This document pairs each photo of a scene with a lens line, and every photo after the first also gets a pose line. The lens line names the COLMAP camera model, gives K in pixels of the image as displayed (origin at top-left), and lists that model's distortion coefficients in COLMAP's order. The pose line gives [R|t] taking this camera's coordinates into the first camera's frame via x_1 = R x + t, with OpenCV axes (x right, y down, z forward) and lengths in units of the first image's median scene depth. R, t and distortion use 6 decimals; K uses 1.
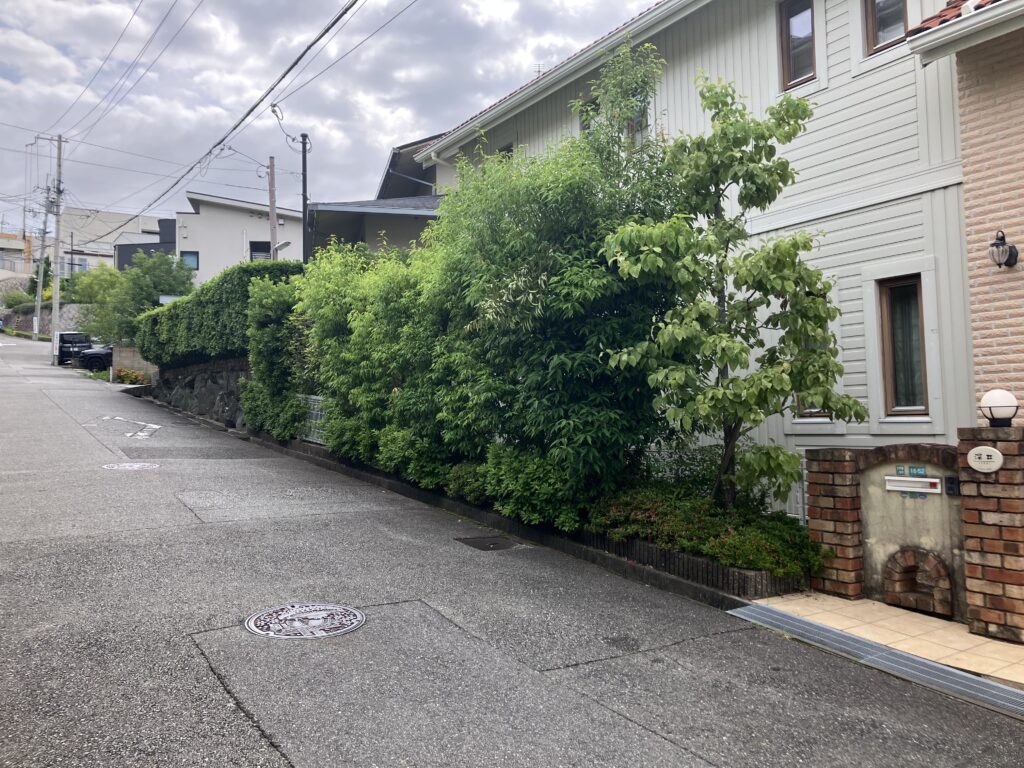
lens RADIAL K [[837.4, 0, 510.6], [0, 837.4, 378.3], [0, 0, 1]] dist [0.009891, -0.007461]
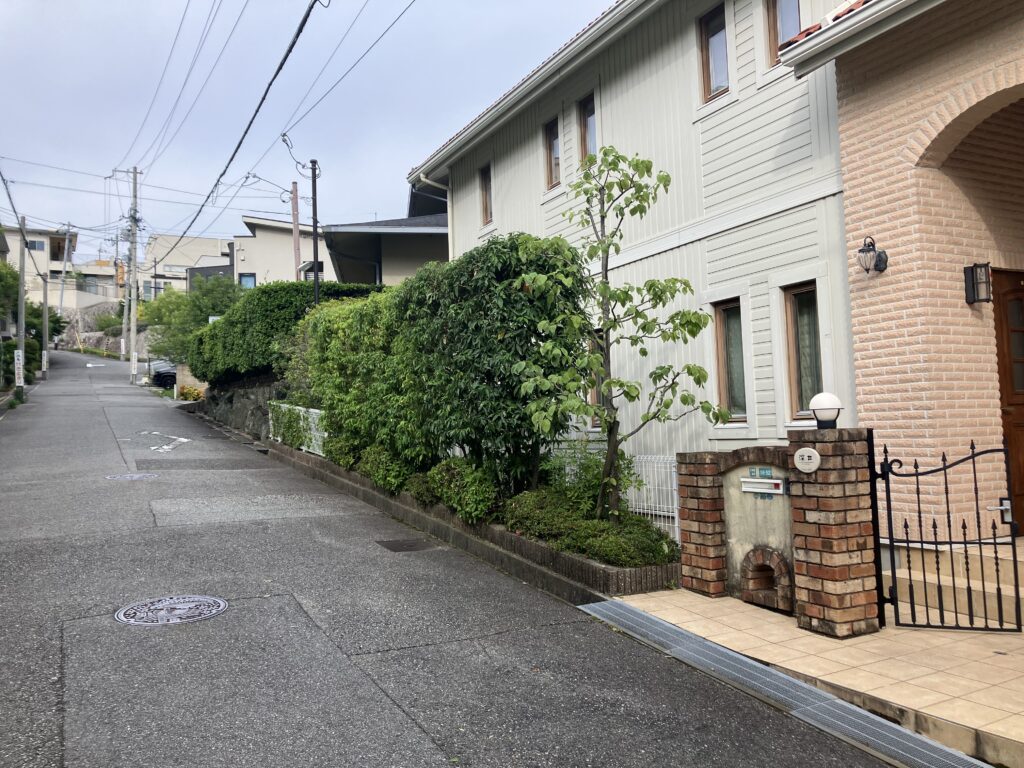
lens RADIAL K [[837.4, 0, 515.1], [0, 837.4, 387.9], [0, 0, 1]] dist [0.009891, -0.007461]
pose [[0.995217, -0.018746, -0.095868, 0.266217], [0.018644, 0.999824, -0.001955, 0.002117], [0.095888, 0.000158, 0.995392, -0.058720]]
